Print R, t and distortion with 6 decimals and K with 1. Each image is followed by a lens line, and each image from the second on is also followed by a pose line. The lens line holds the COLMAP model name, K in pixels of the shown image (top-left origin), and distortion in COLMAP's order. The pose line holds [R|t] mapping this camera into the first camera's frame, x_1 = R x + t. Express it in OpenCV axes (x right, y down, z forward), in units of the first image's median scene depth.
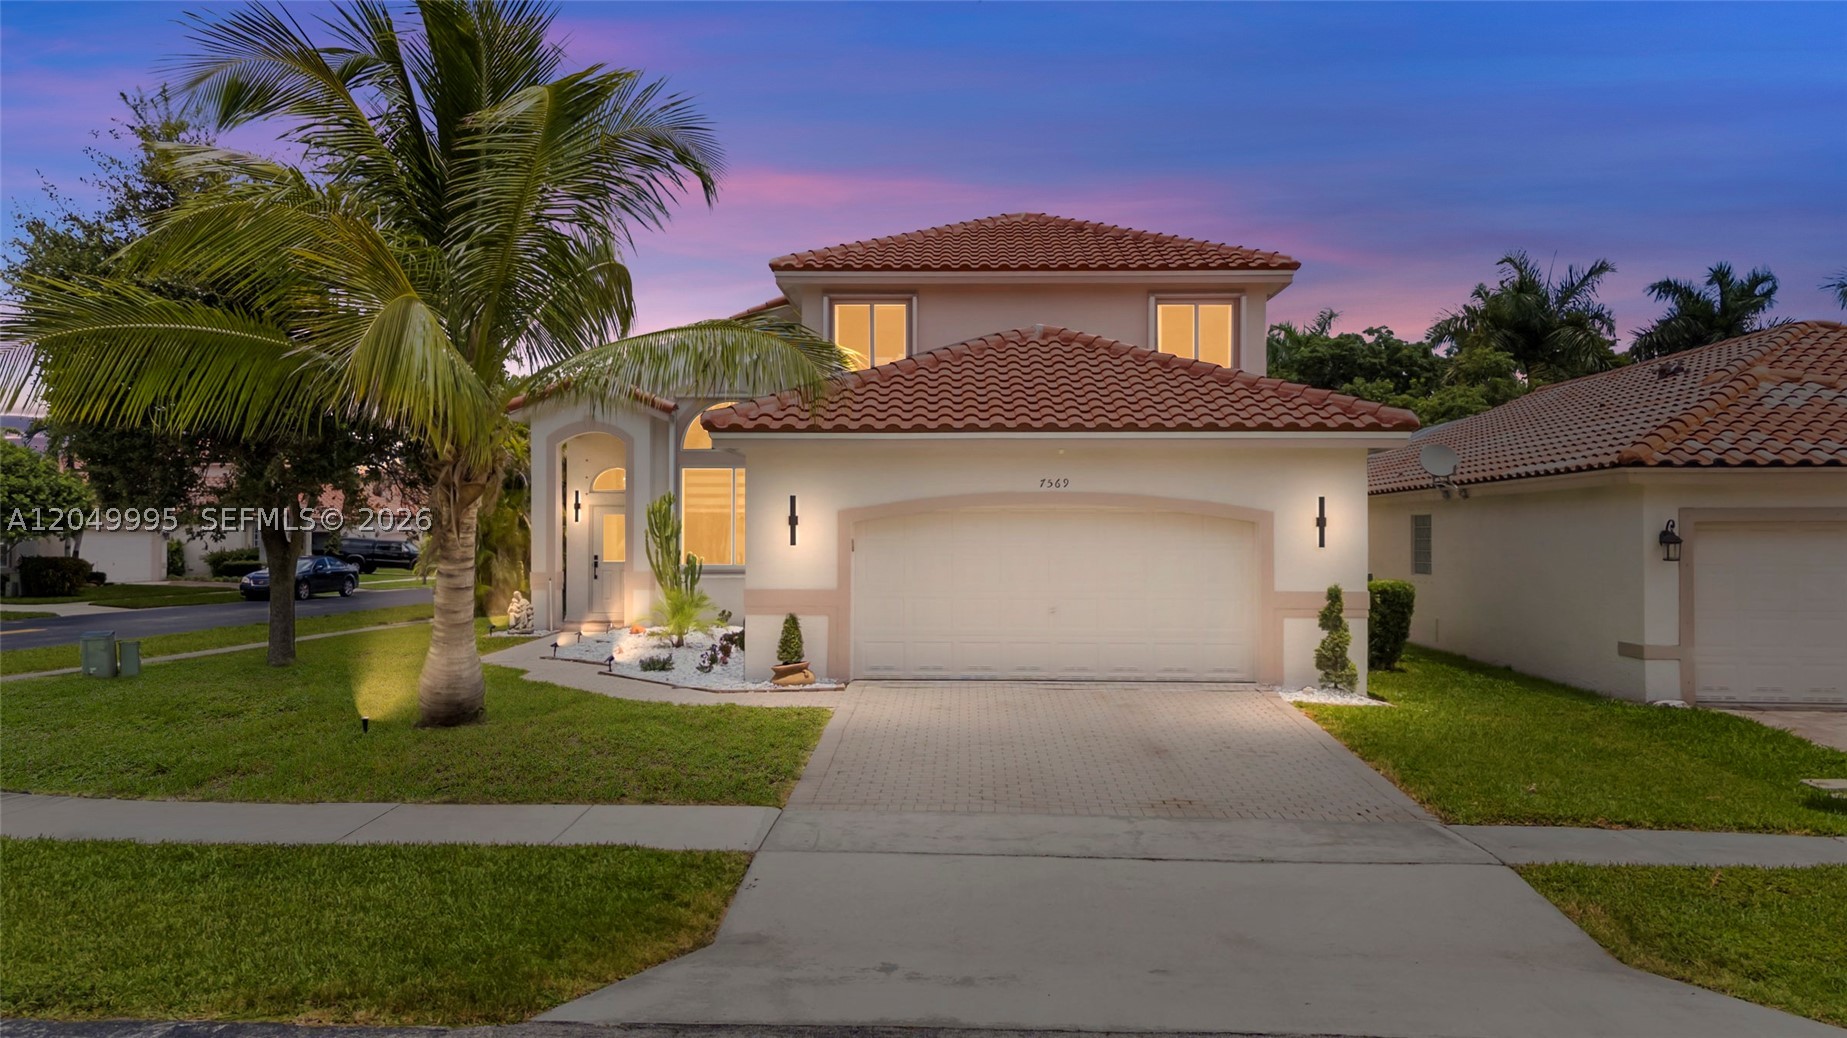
lens RADIAL K [[1357.1, 0, 912.9], [0, 1357.1, 524.3], [0, 0, 1]] dist [0.079589, 0.005732]
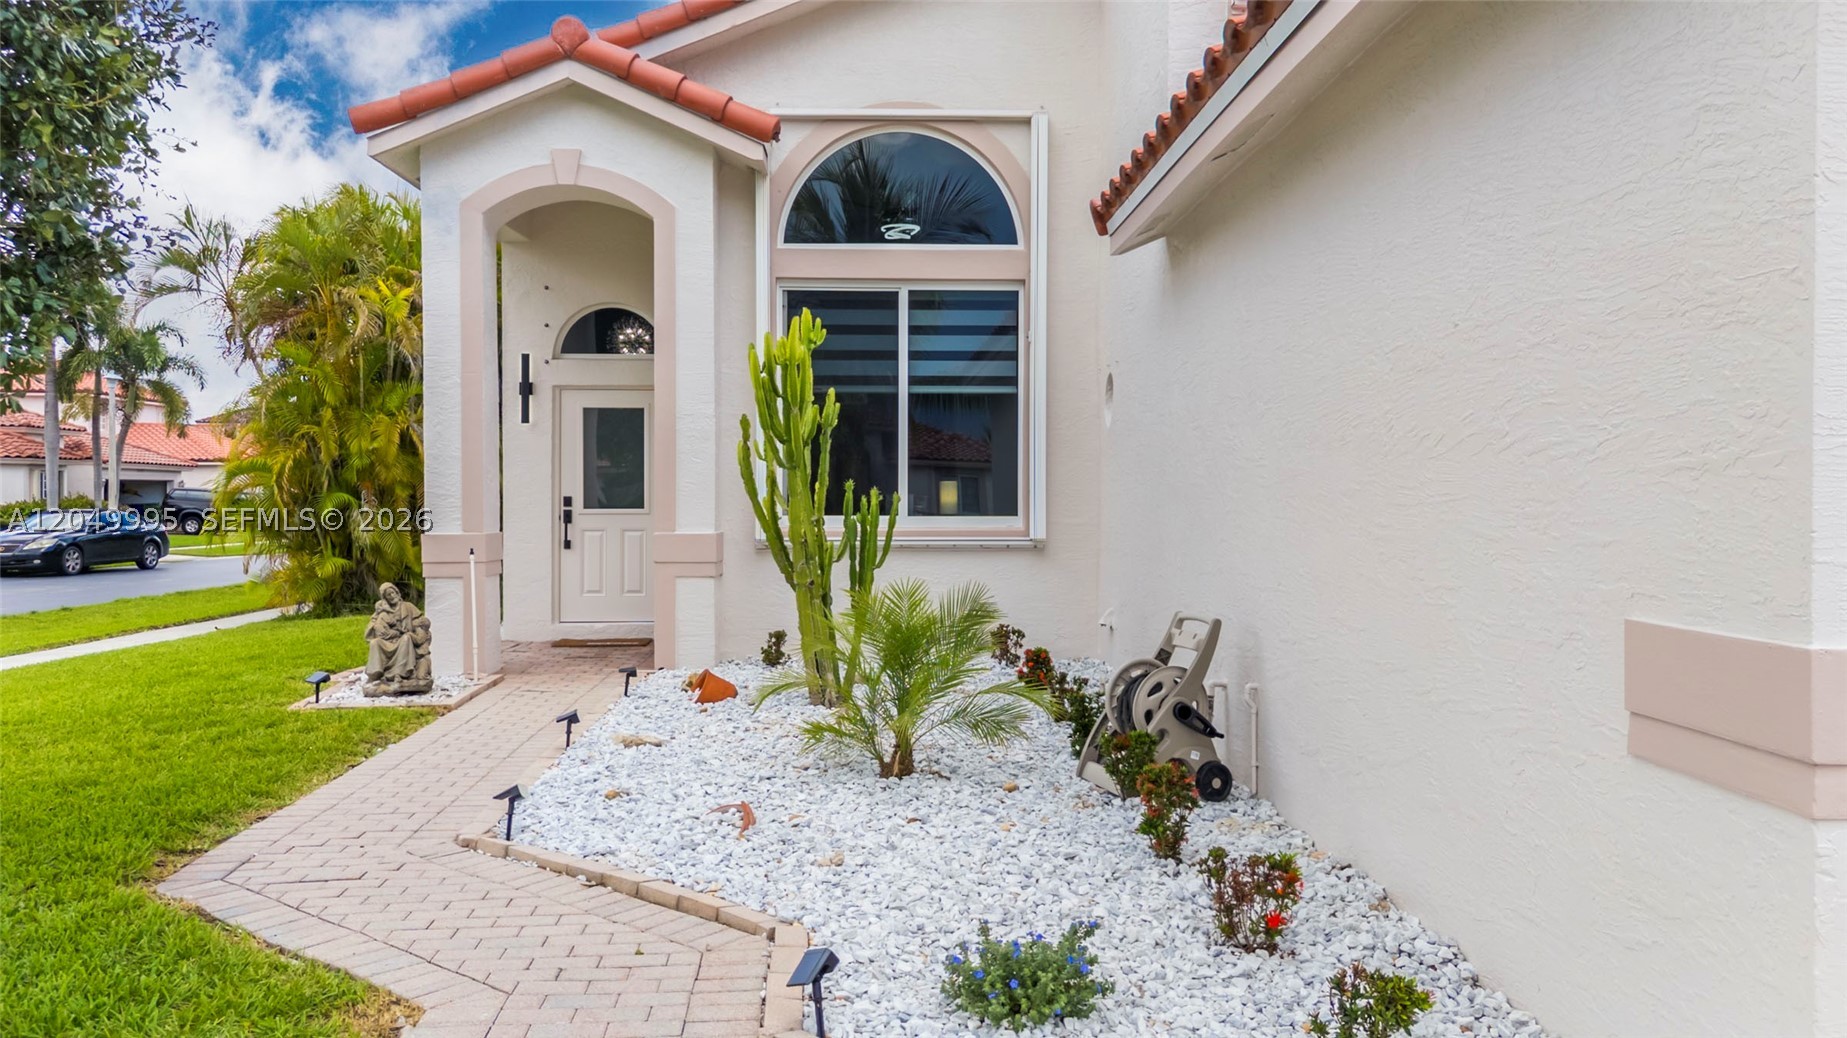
lens RADIAL K [[1372.0, 0, 917.3], [0, 1372.0, 508.6], [0, 0, 1]] dist [0.067128, 0.004407]
pose [[0.997726, -0.001785, 0.067376, -0.238692], [0.000472, 0.999810, 0.019493, 0.028893], [-0.067398, -0.019417, 0.997537, 0.862376]]
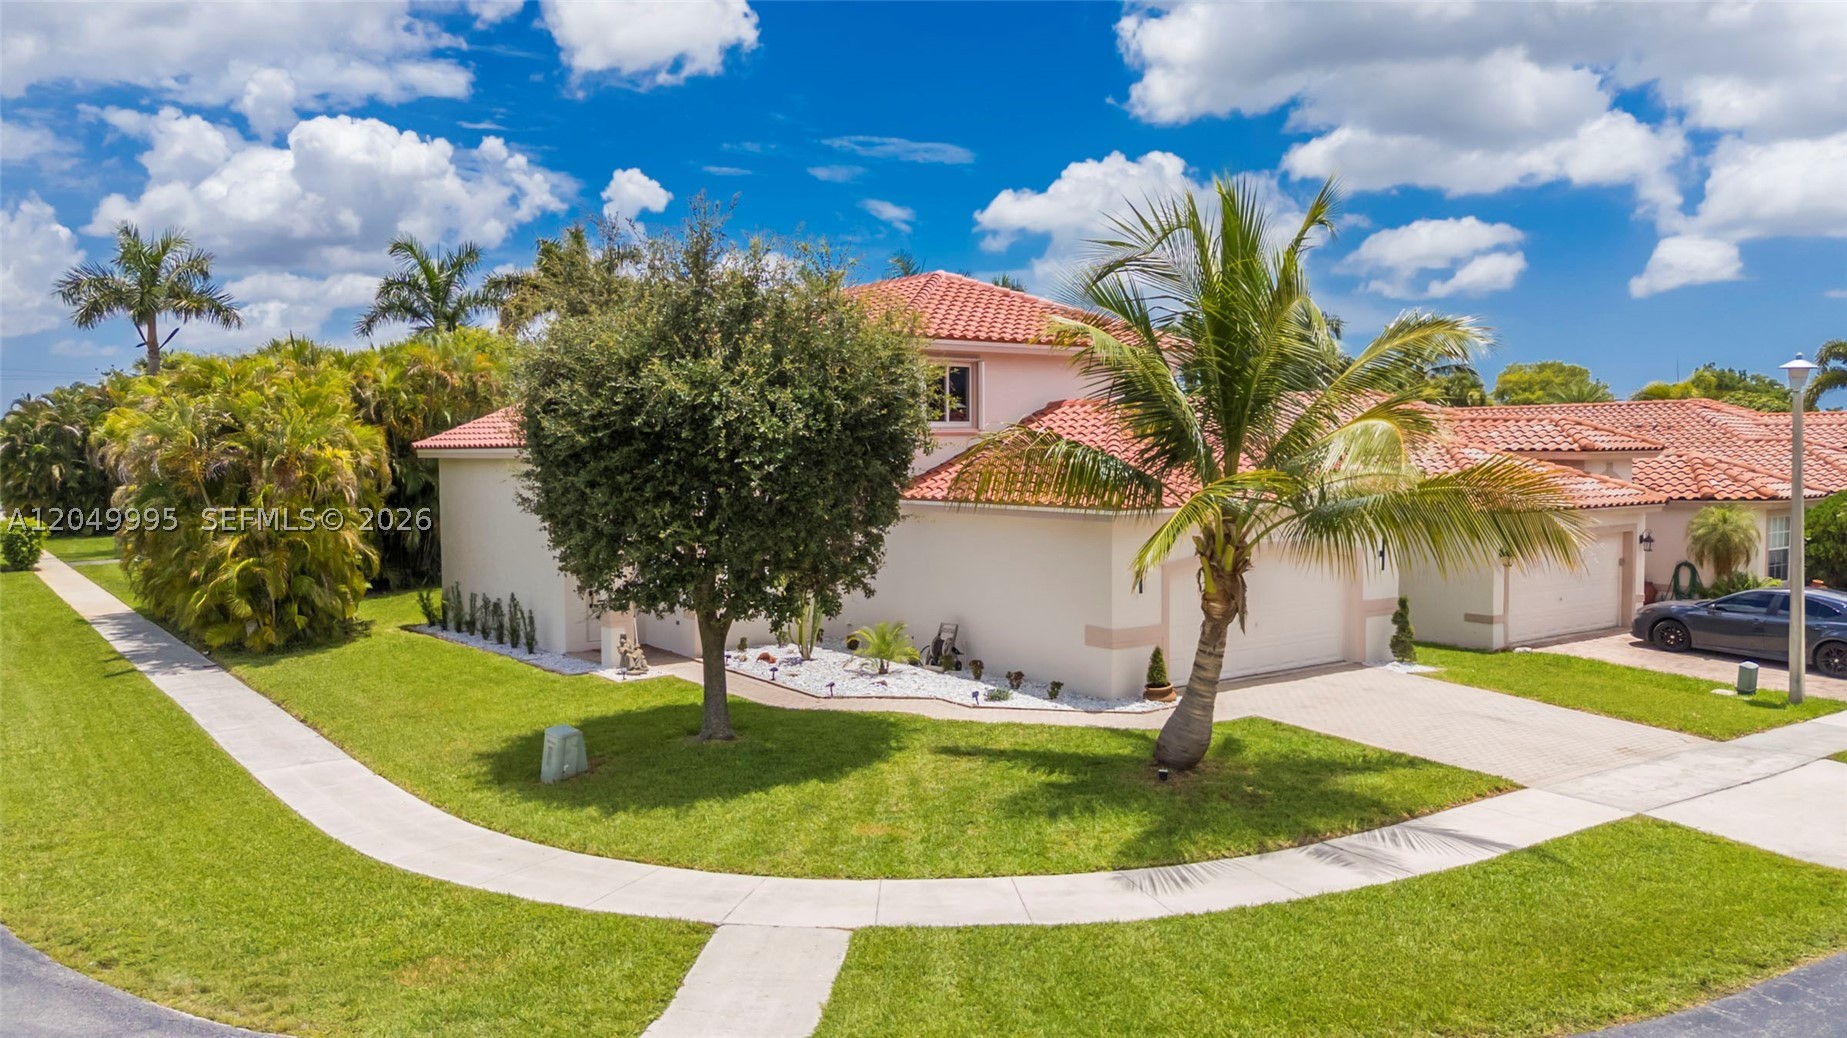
lens RADIAL K [[1357.1, 0, 912.9], [0, 1357.1, 524.3], [0, 0, 1]] dist [0.079589, 0.005732]
pose [[0.783095, -0.043794, 0.620359, -1.075548], [0.003262, 0.997793, 0.066320, -0.139075], [-0.621894, -0.049911, 0.781509, 0.125908]]
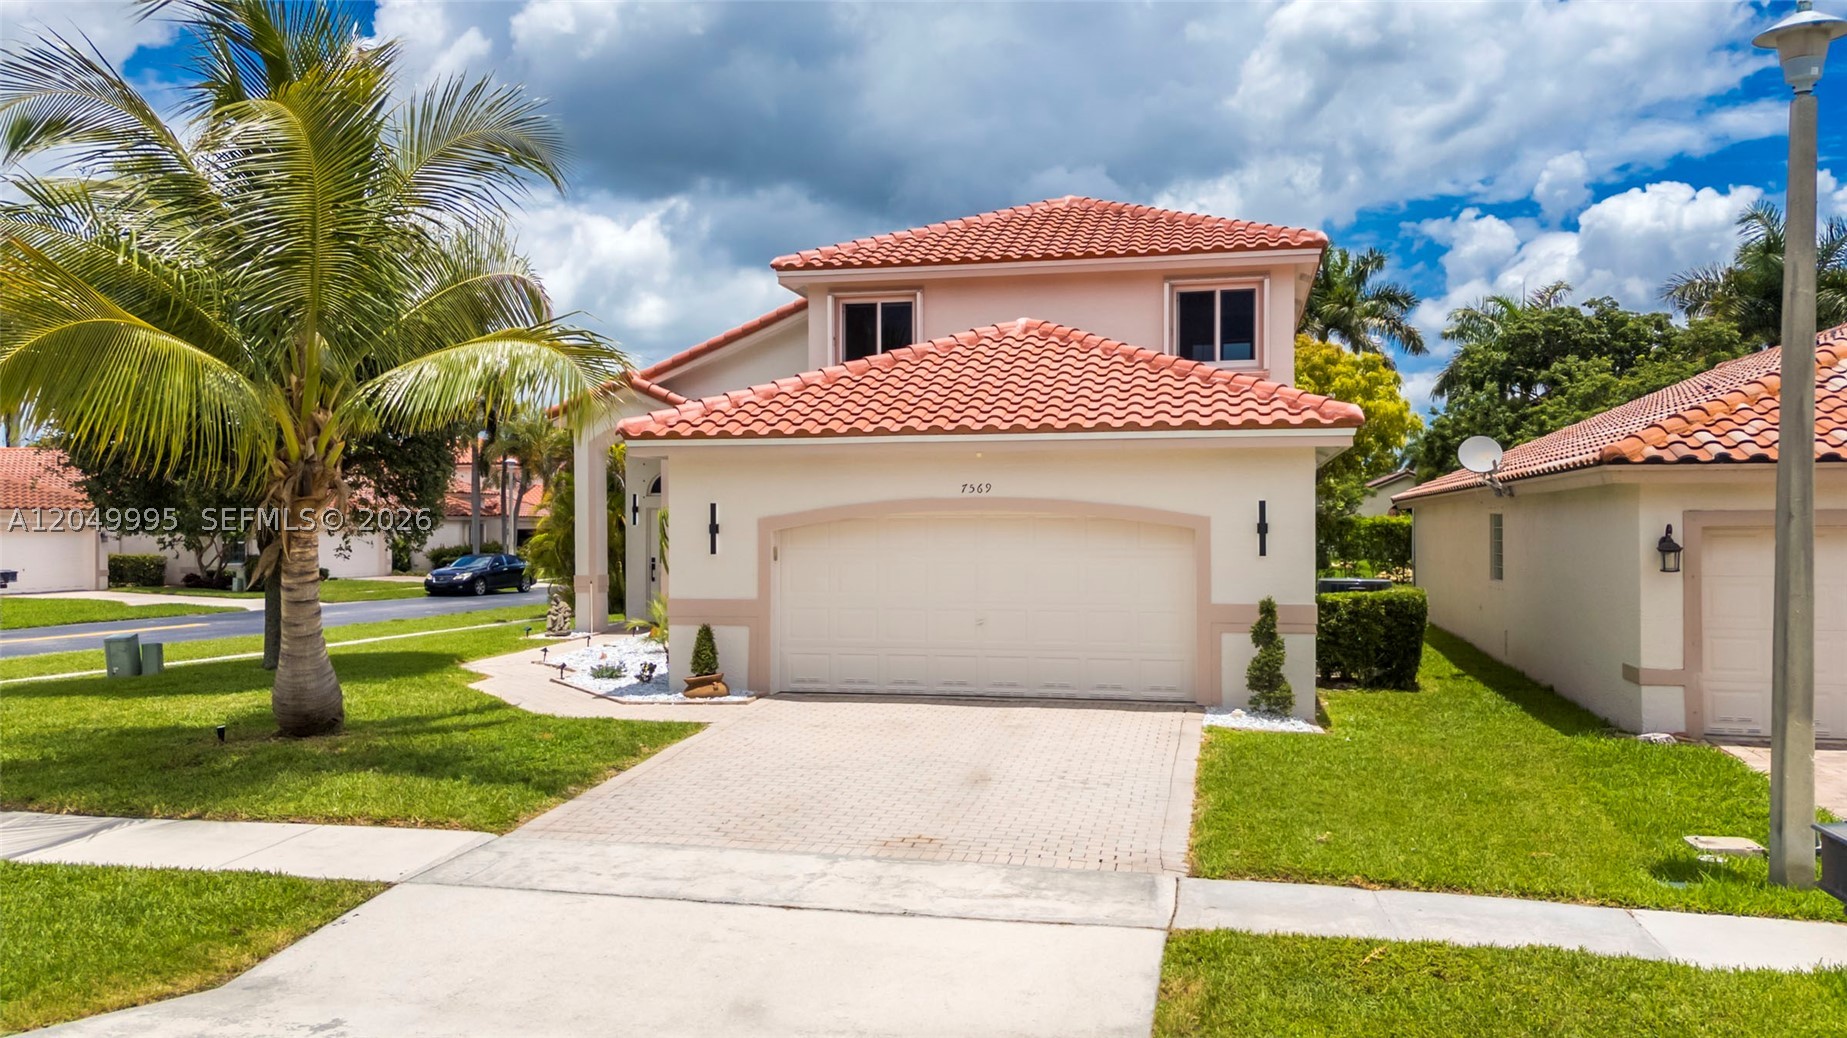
lens RADIAL K [[1373.0, 0, 923.5], [0, 1373.0, 519.0], [0, 0, 1]] dist [0.078500, 0.008474]
pose [[0.983306, -0.005368, -0.181879, 0.245088], [0.005771, 0.999982, 0.001682, -0.010743], [0.181867, -0.002704, 0.983320, 0.052039]]
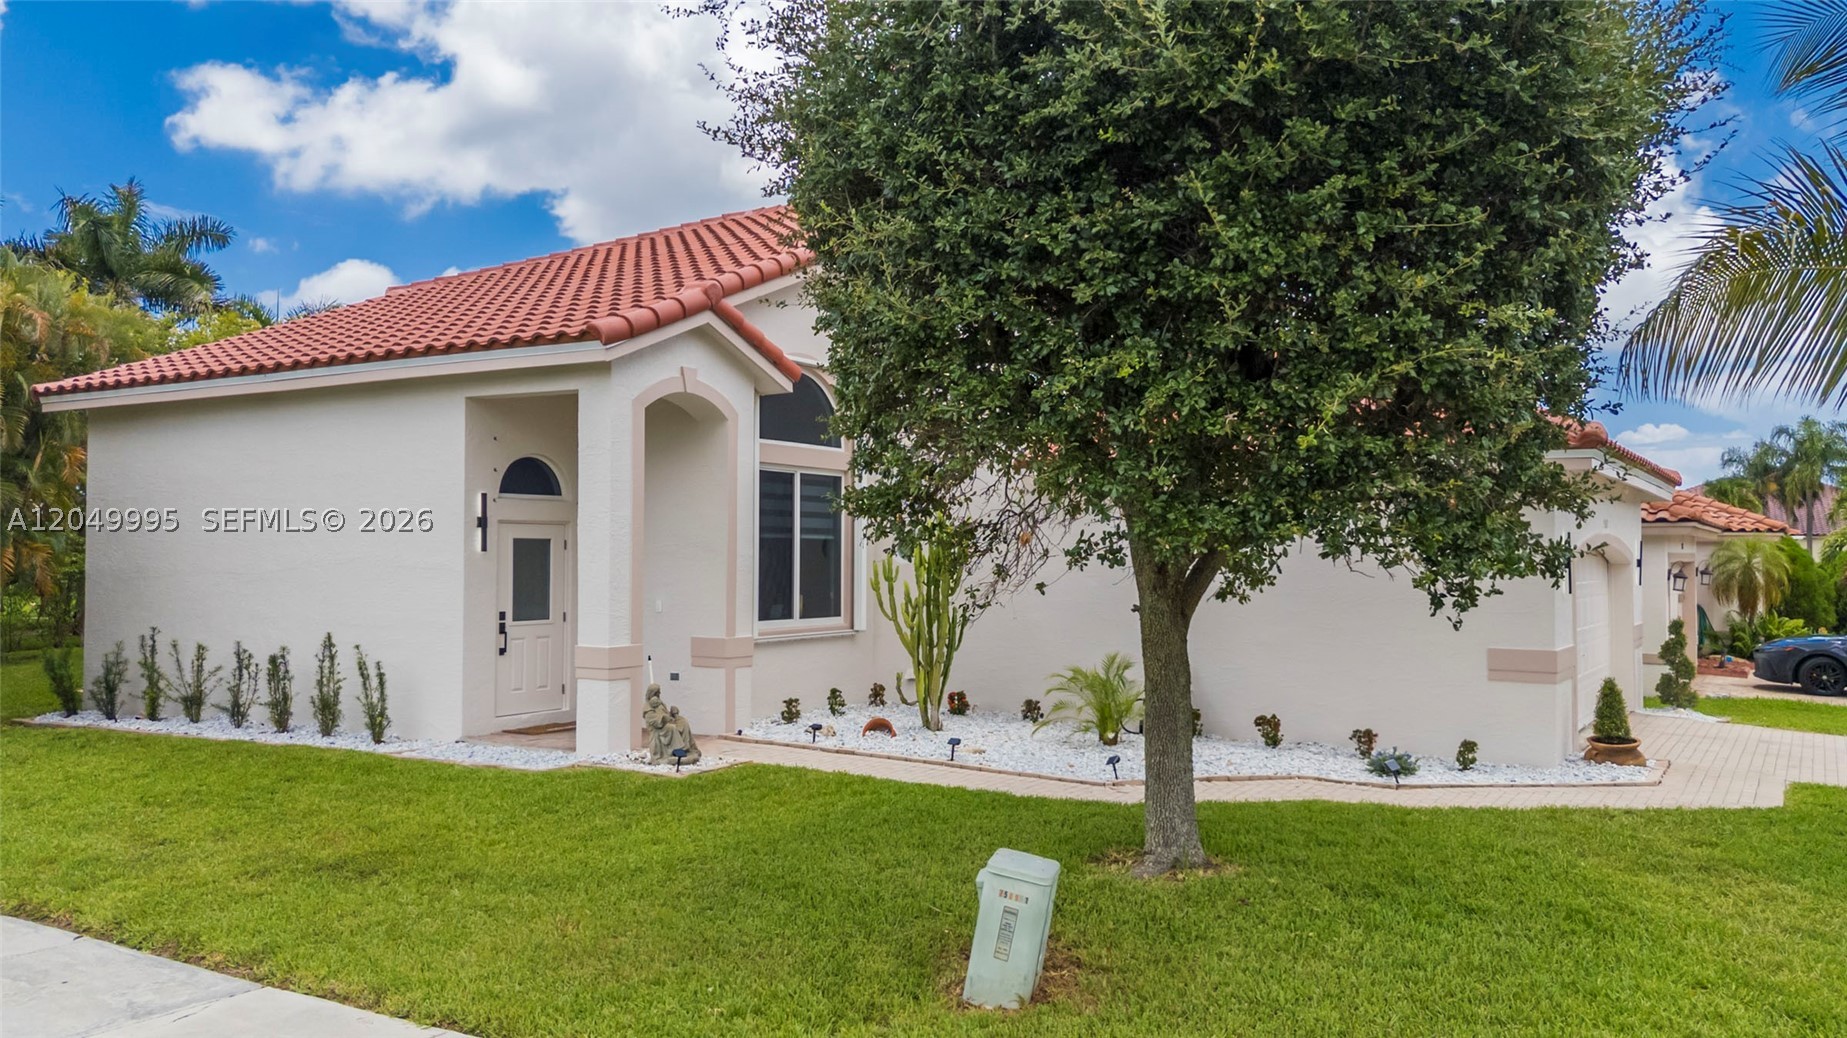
lens RADIAL K [[1372.0, 0, 917.3], [0, 1372.0, 508.6], [0, 0, 1]] dist [0.067128, 0.004407]
pose [[0.504711, 0.028561, 0.862816, -1.030294], [-0.010825, 0.999583, -0.026756, -0.009815], [-0.863220, 0.004164, 0.504810, 0.929549]]
